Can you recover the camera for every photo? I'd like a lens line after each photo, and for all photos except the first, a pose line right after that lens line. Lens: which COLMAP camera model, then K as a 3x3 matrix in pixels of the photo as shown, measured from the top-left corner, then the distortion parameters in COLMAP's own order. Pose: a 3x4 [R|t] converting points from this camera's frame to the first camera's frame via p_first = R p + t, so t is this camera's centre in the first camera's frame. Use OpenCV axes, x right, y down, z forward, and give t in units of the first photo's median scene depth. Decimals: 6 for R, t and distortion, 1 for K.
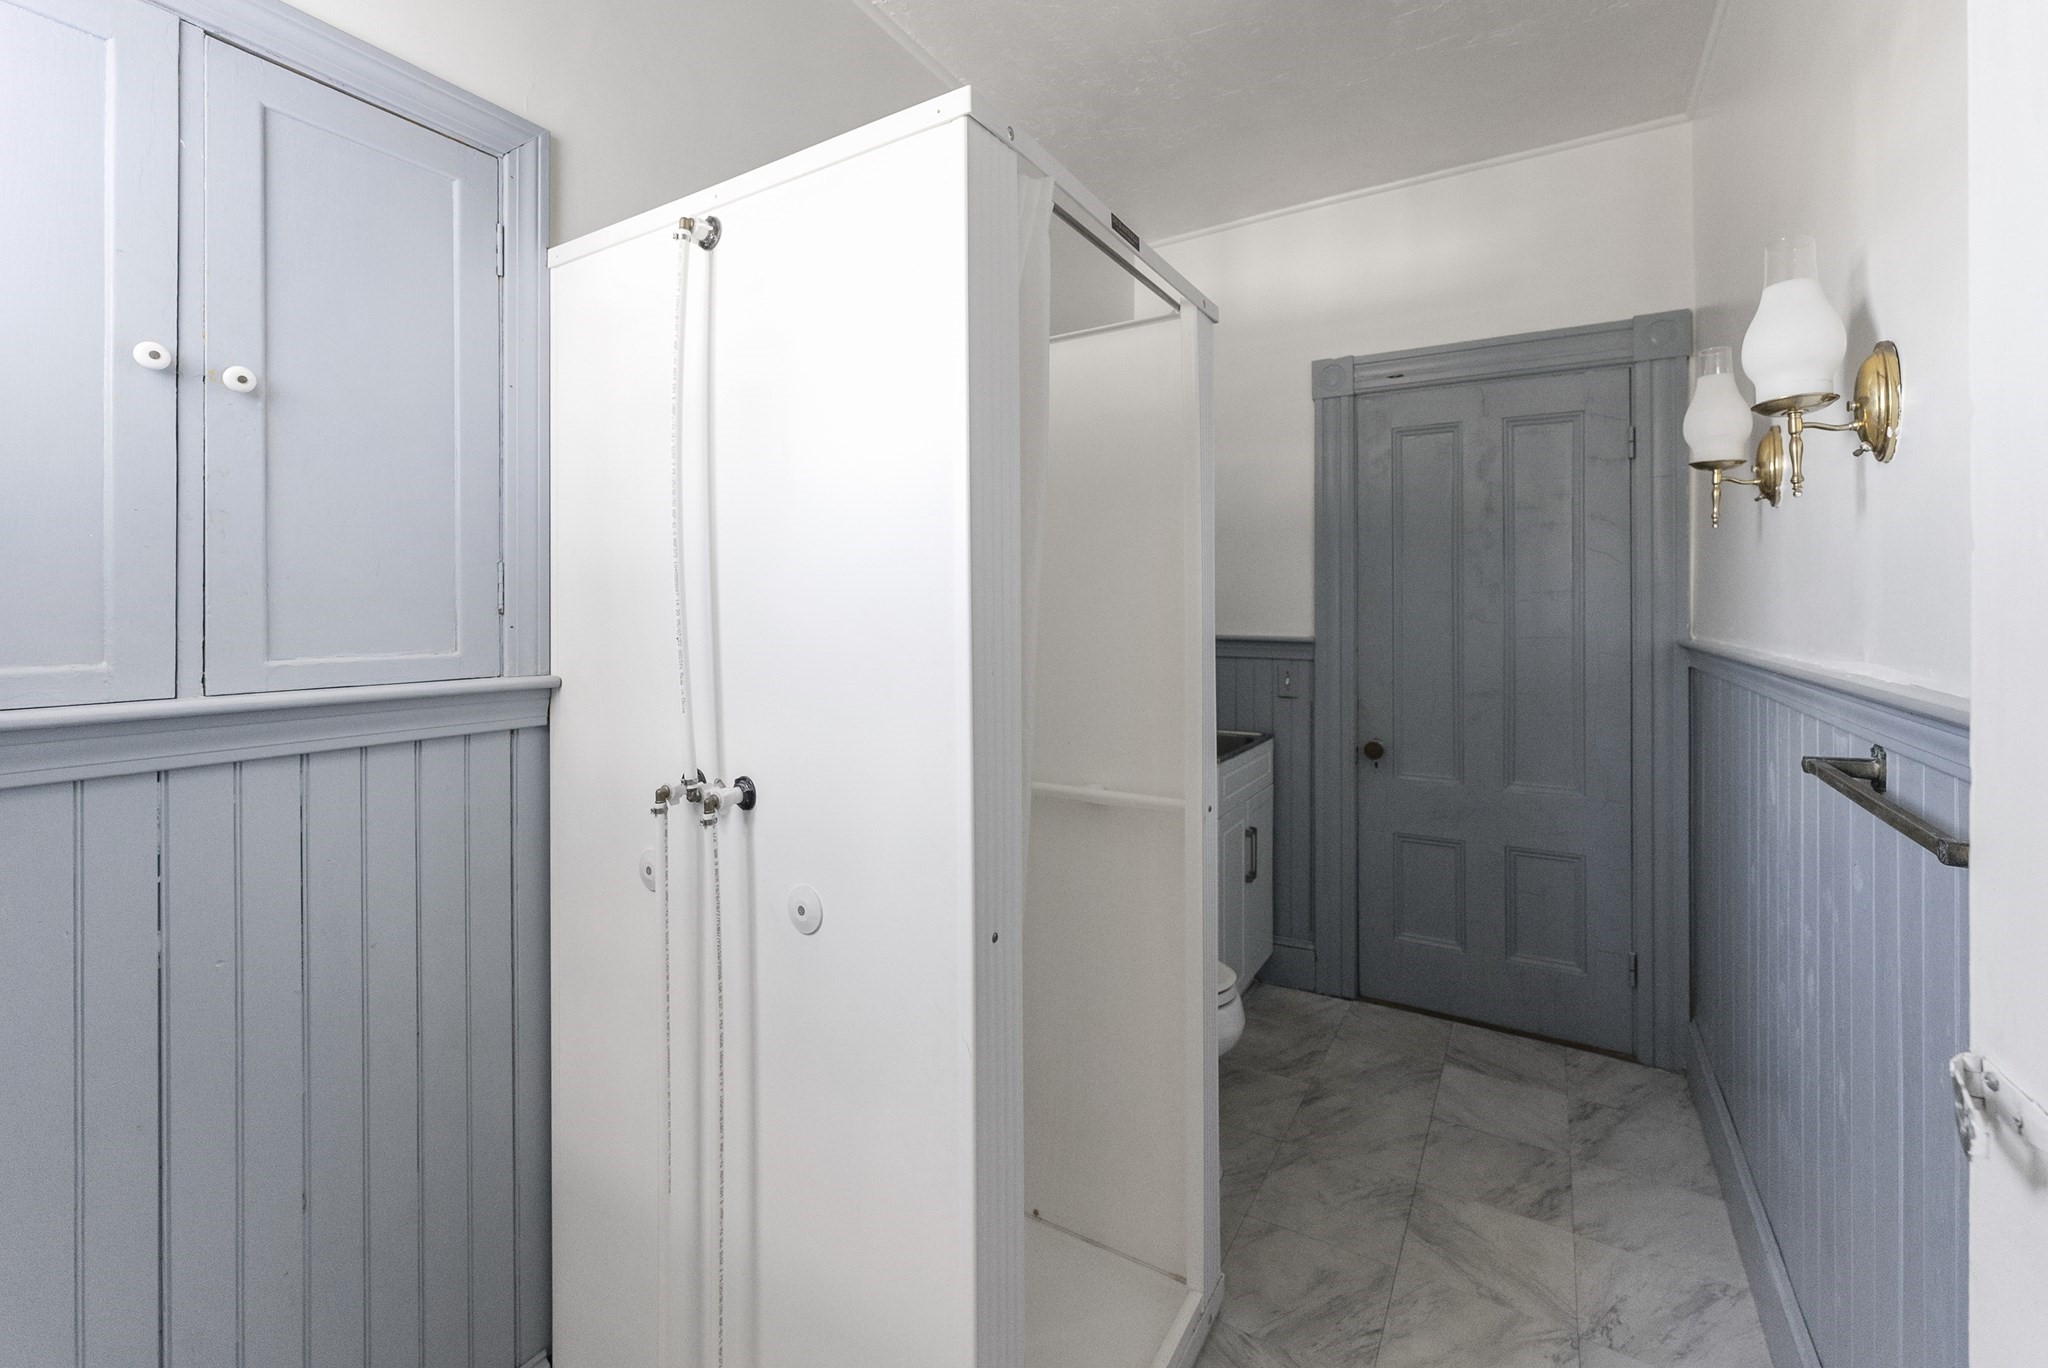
lens RADIAL K [[845.7, 0, 1048.7], [0, 845.7, 590.8], [0, 0, 1]] dist [0.001921, 0.000336]
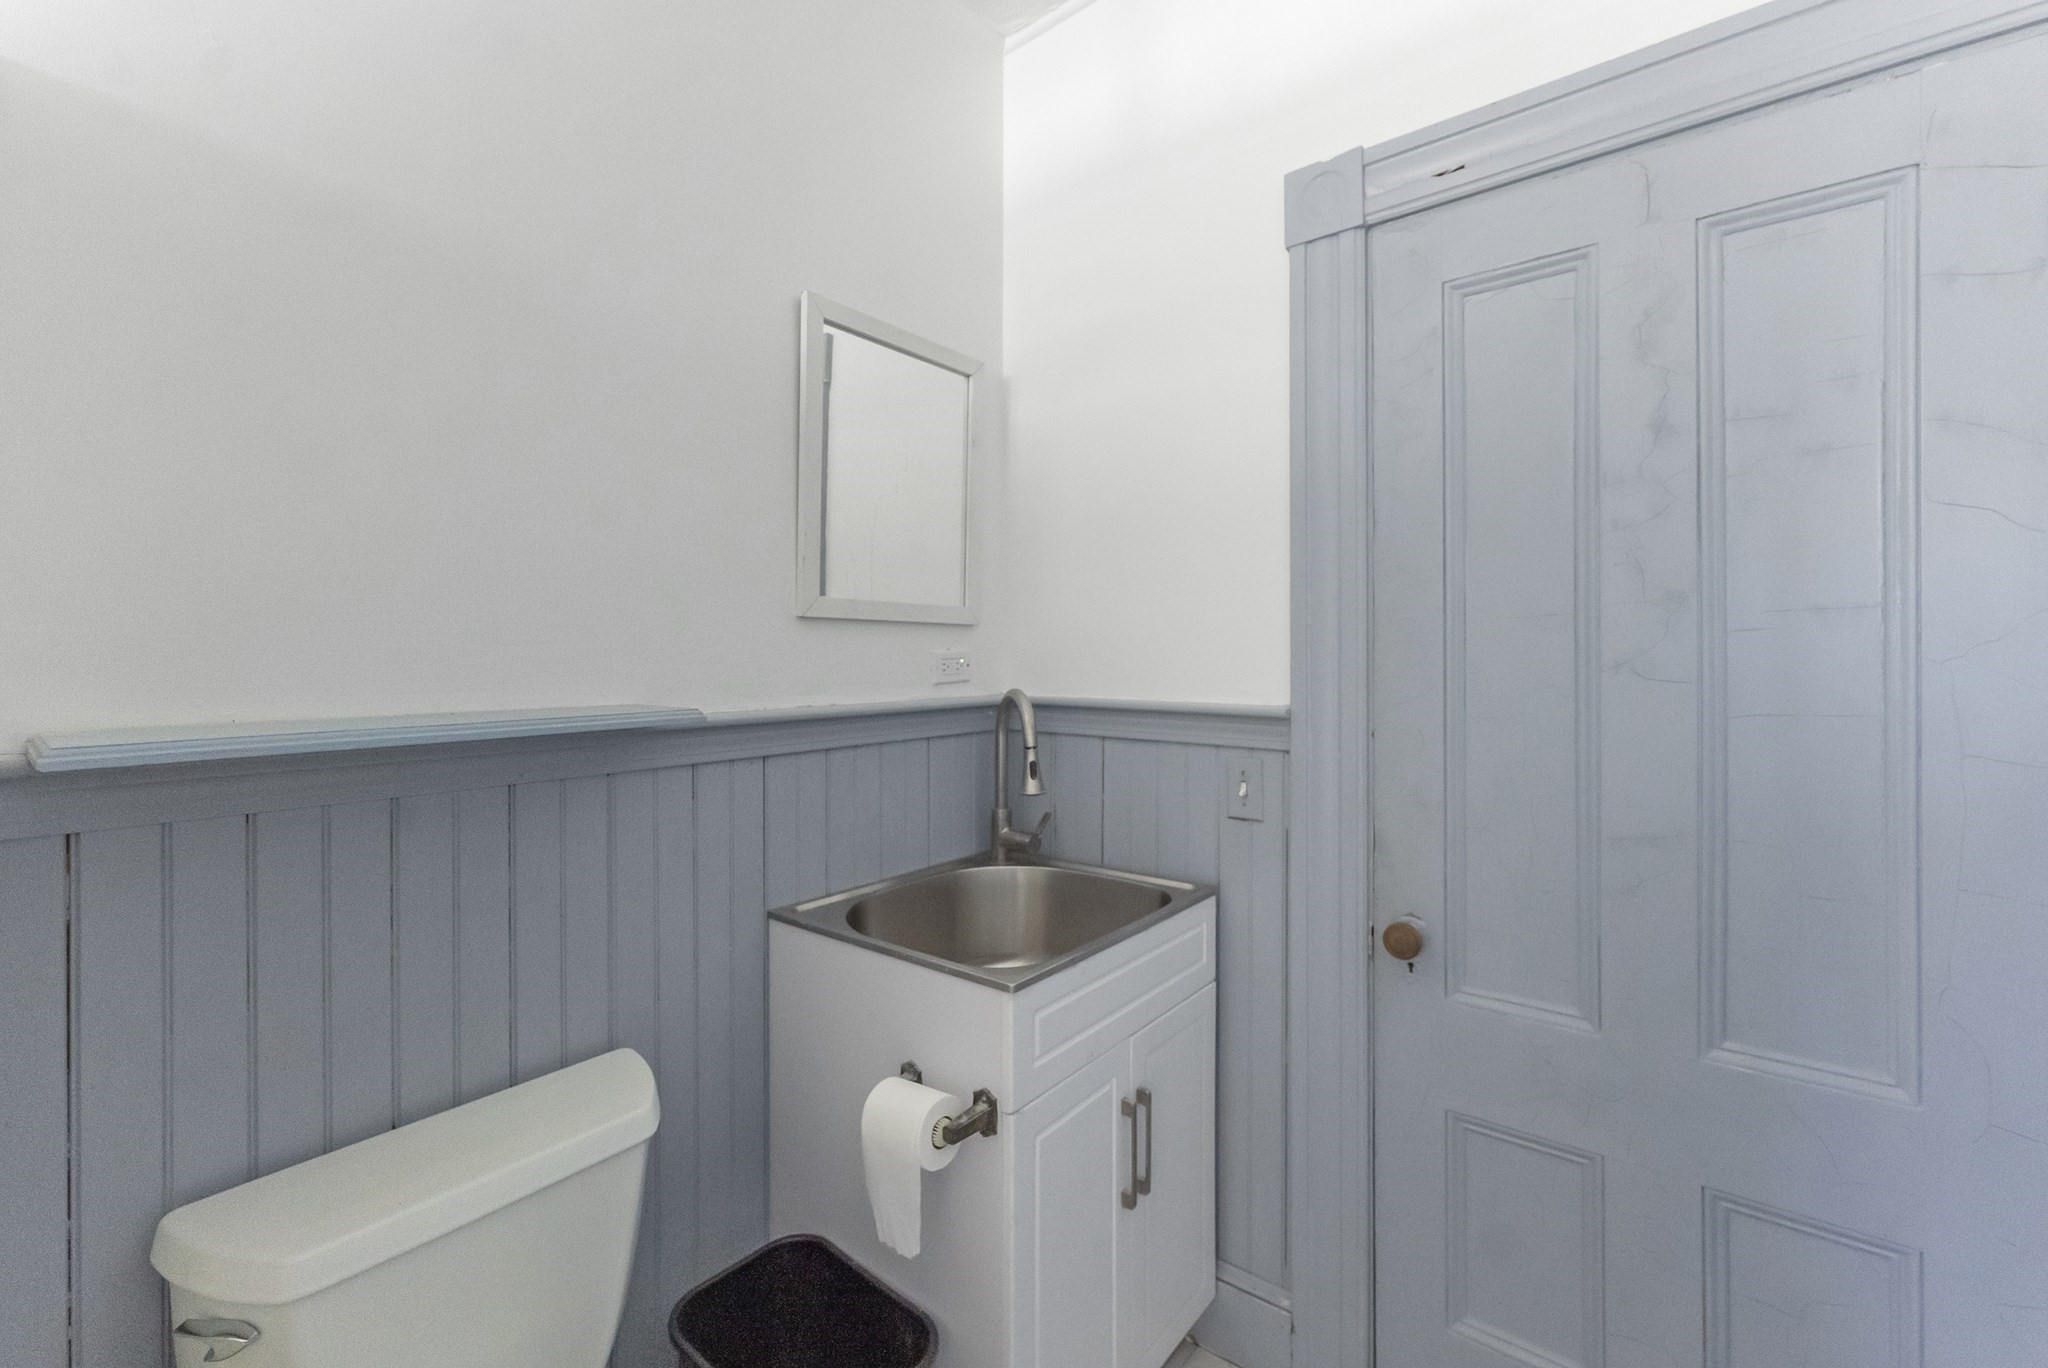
lens RADIAL K [[845.7, 0, 1040.8], [0, 845.7, 647.7], [0, 0, 1]] dist [0.001921, 0.000336]
pose [[0.992203, 0.000599, -0.124631, 0.235279], [-0.000719, 0.999999, -0.000914, 0.019828], [0.124630, 0.000996, 0.992203, 0.483709]]
